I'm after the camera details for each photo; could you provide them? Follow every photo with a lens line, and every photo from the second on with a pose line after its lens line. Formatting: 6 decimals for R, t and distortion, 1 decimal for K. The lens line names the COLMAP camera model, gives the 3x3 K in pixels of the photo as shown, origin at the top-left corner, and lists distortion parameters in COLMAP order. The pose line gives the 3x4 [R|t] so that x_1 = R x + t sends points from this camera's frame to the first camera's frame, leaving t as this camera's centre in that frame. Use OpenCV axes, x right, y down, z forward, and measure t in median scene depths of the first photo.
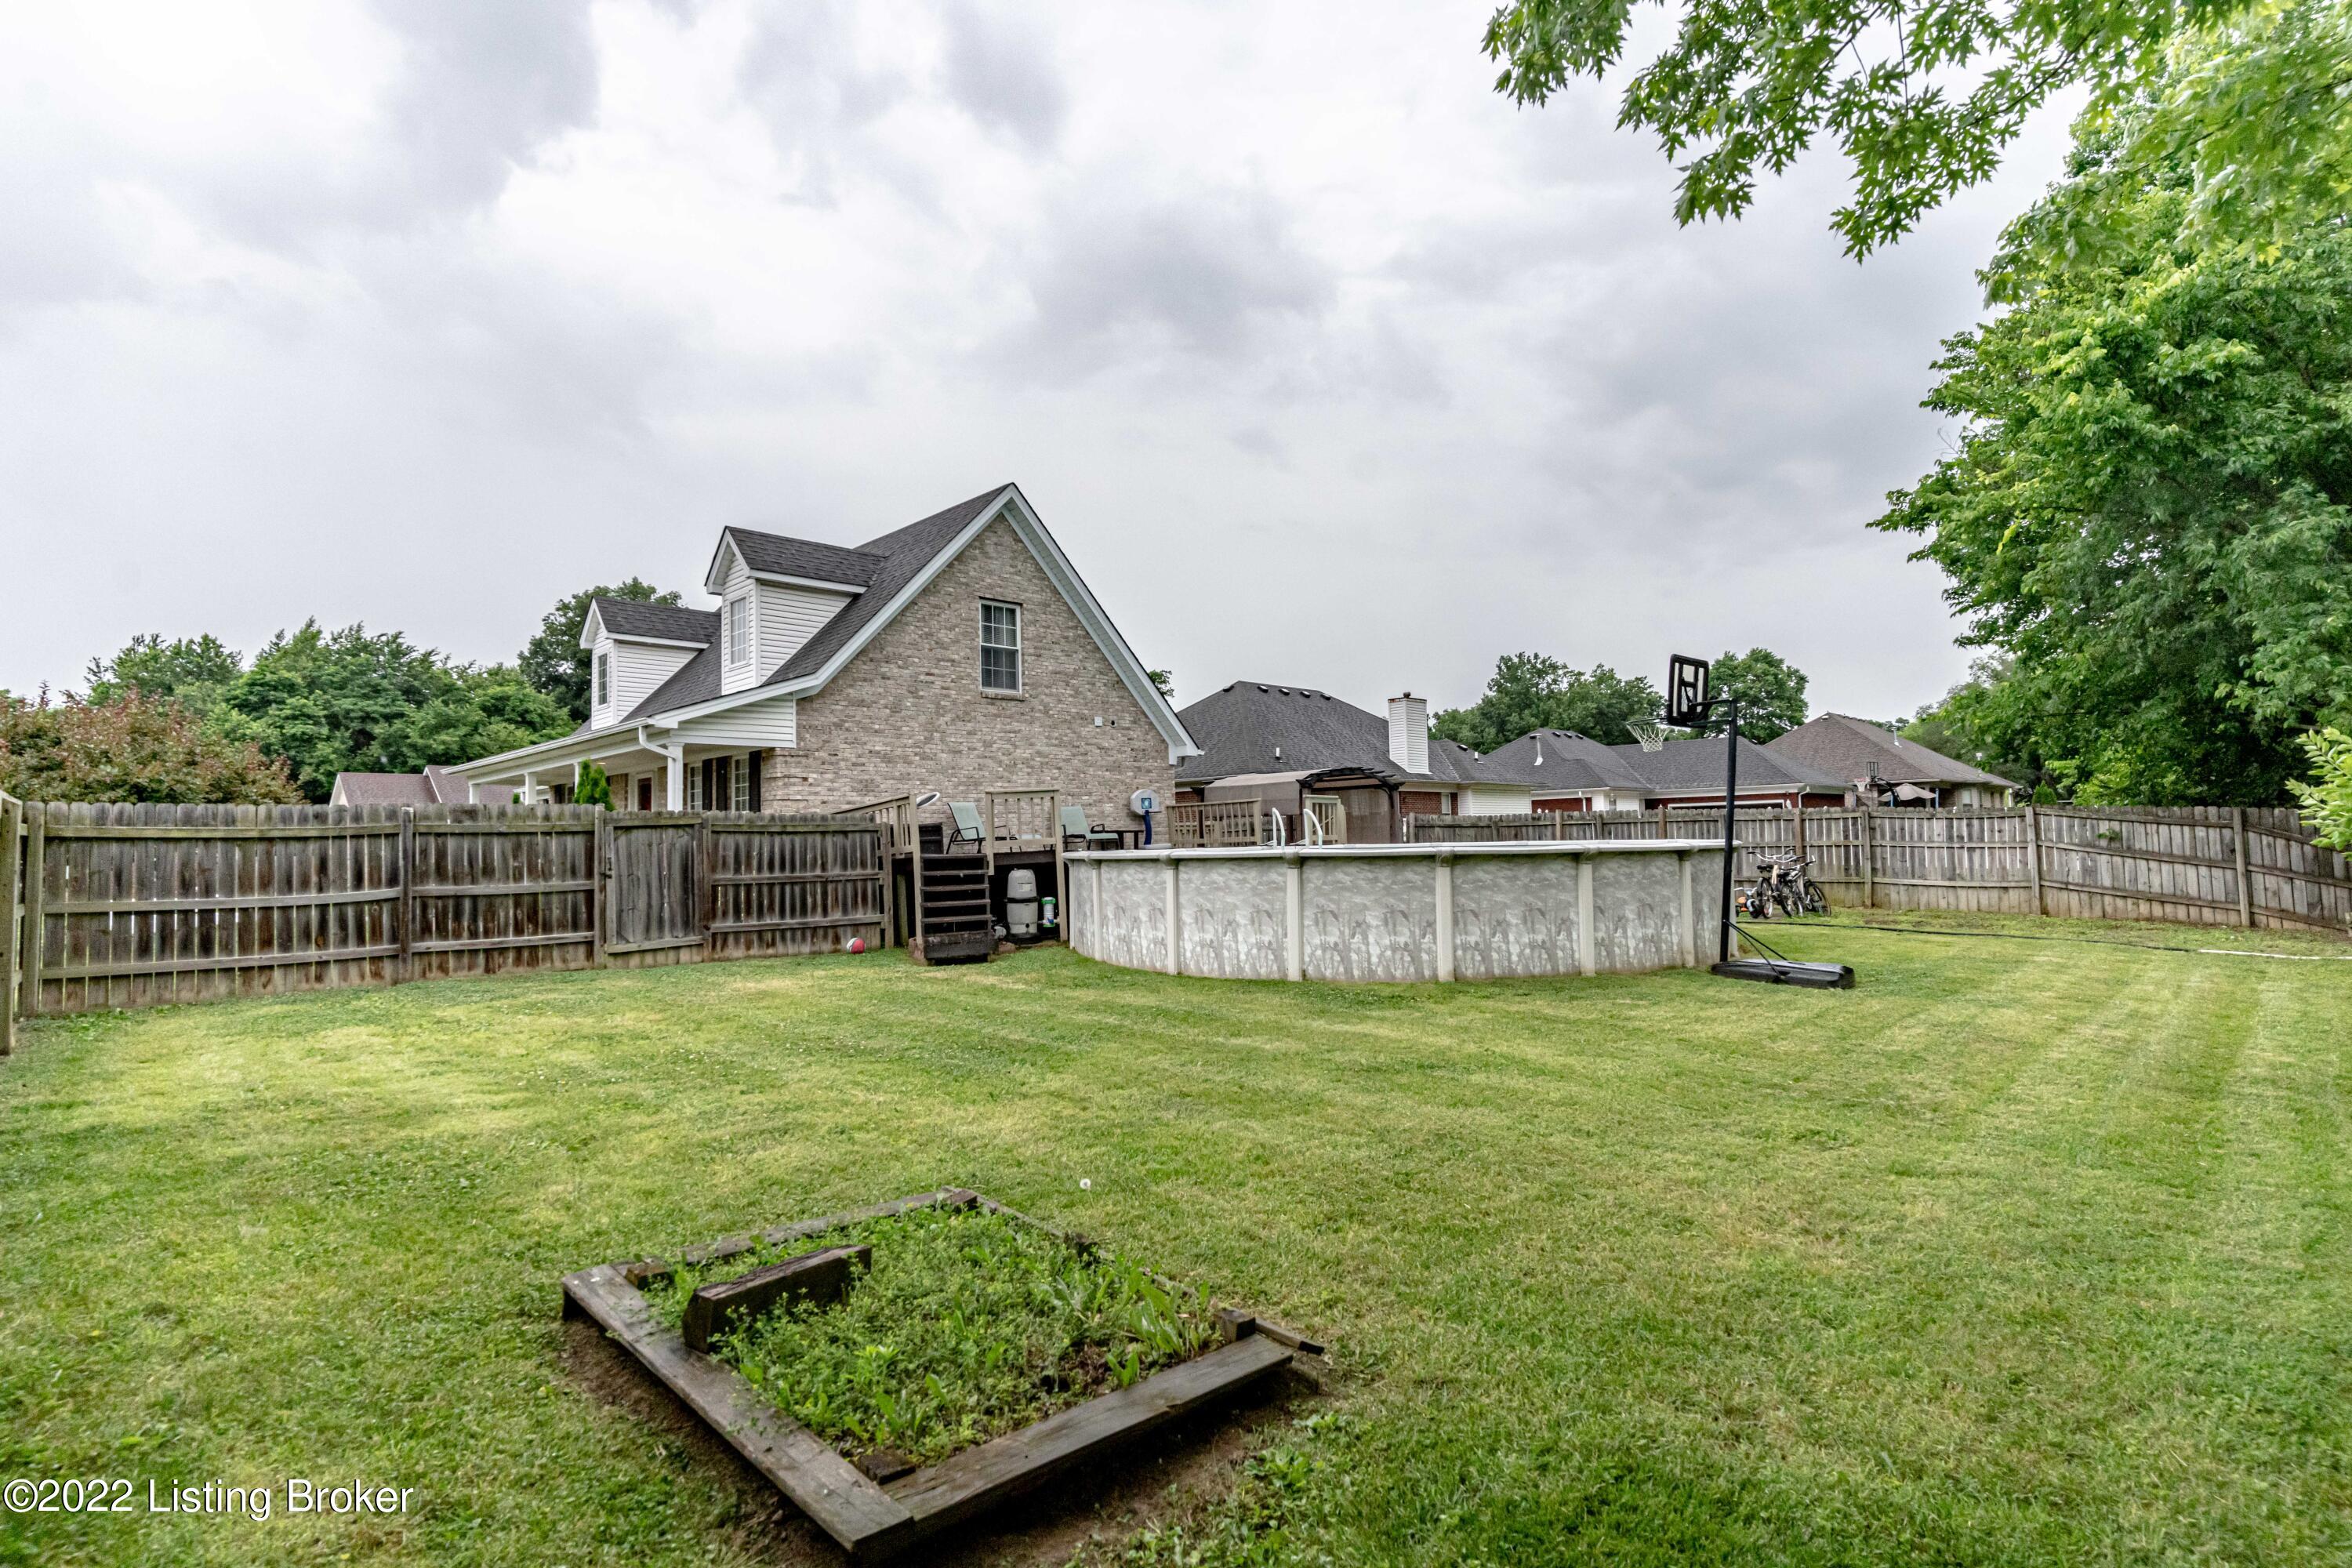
lens RADIAL K [[1149.0, 0, 1174.6], [0, 1149.0, 779.6], [0, 0, 1]] dist [0.017304, -0.003857]
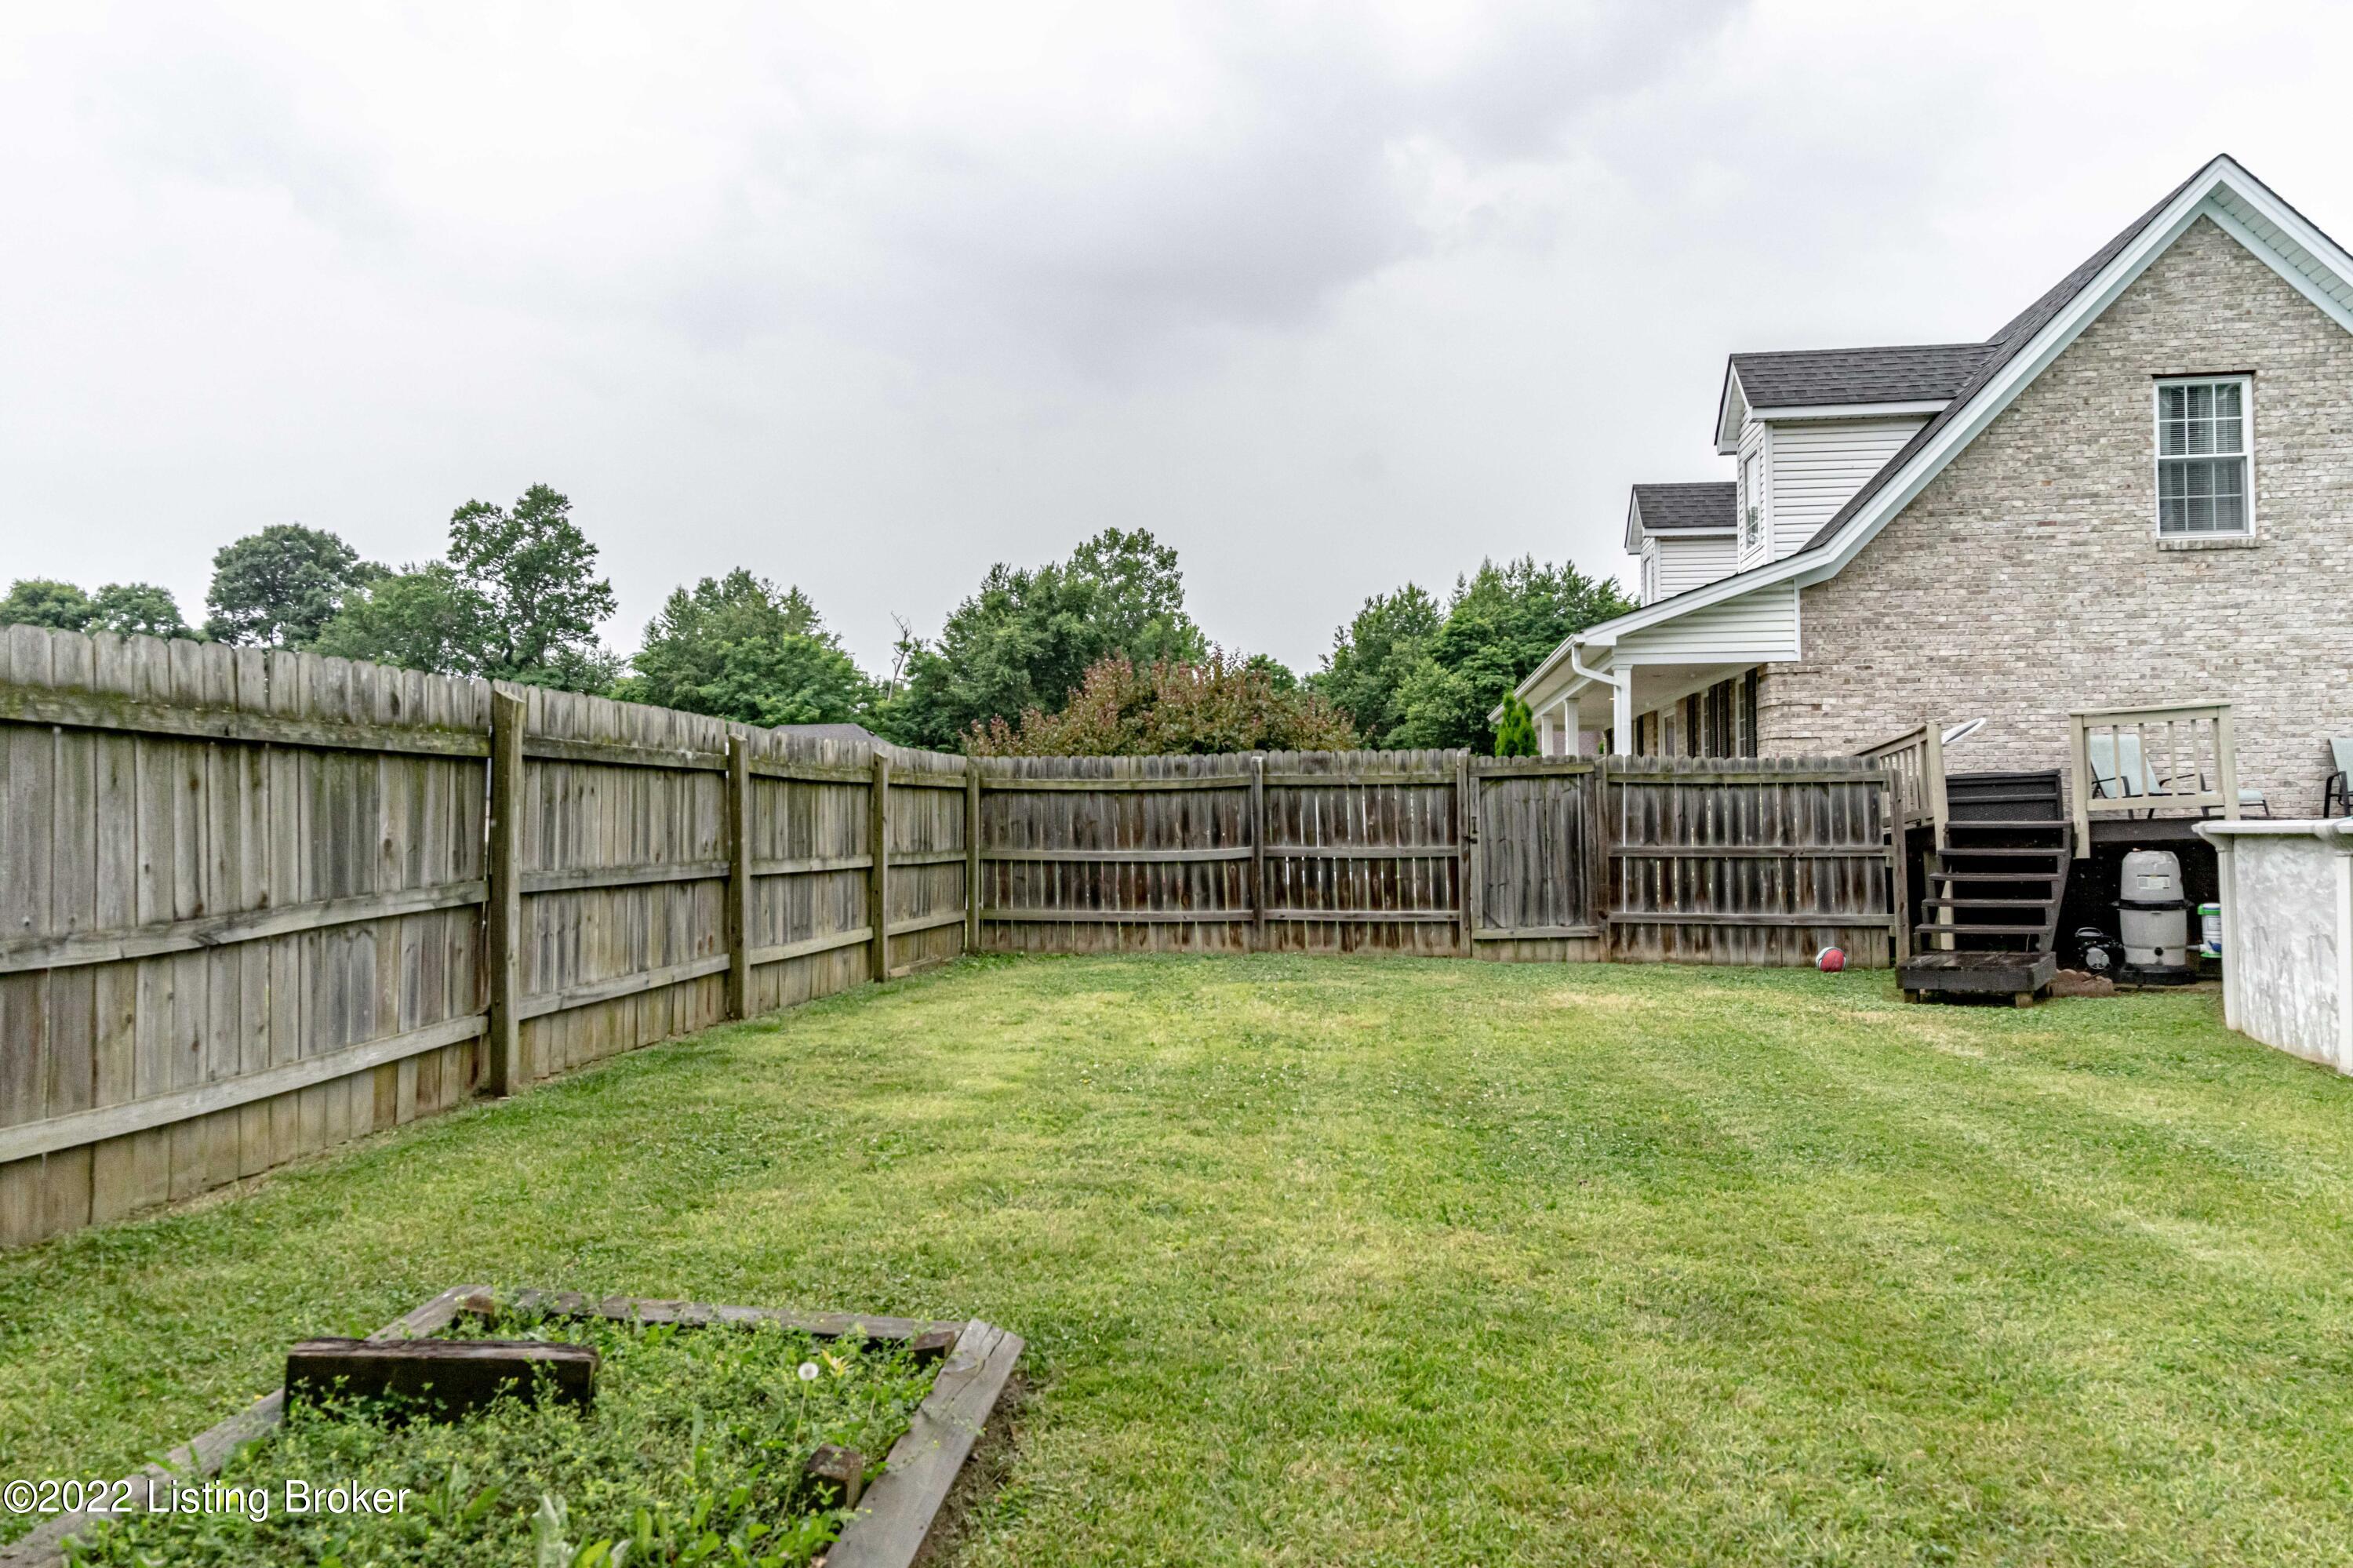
lens RADIAL K [[1508.5, 0, 1134.7], [0, 1508.5, 784.8], [0, 0, 1]] dist [0.003107, 0.007440]
pose [[0.610392, -0.003434, -0.792092, 0.151195], [0.035861, 0.999085, 0.023304, 0.011731], [0.791287, -0.042630, 0.609957, 0.166789]]
